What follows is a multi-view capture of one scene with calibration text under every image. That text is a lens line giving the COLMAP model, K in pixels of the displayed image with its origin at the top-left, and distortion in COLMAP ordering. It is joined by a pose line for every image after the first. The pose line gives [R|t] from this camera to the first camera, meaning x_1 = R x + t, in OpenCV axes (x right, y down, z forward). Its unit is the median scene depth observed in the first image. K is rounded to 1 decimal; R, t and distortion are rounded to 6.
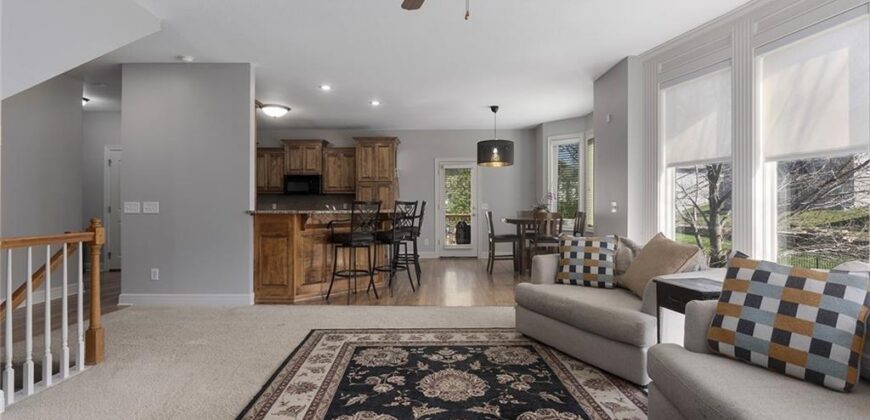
lens RADIAL K [[415.7, 0, 433.0], [0, 415.7, 198.4], [0, 0, 1]] dist [-0.018713, 0.015650]
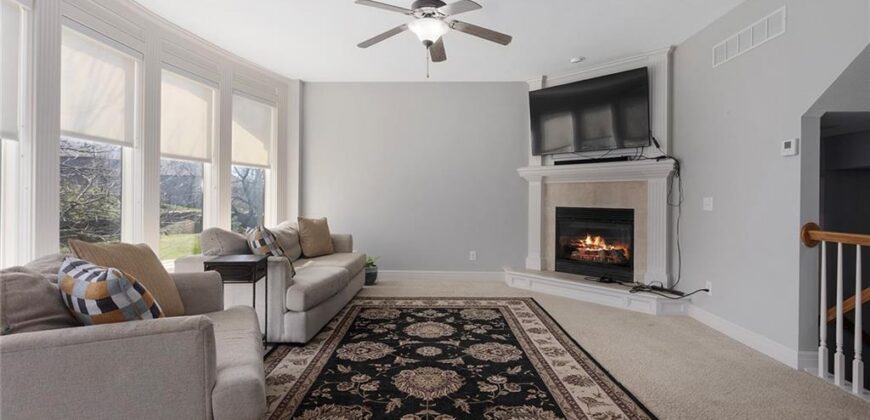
lens RADIAL K [[415.7, 0, 433.0], [0, 415.7, 198.4], [0, 0, 1]] dist [-0.018713, 0.015650]
pose [[-0.999653, -0.008910, 0.024792, 0.014899], [-0.009409, 0.999754, -0.020099, 0.036044], [-0.024607, -0.020326, -0.999491, 1.958396]]
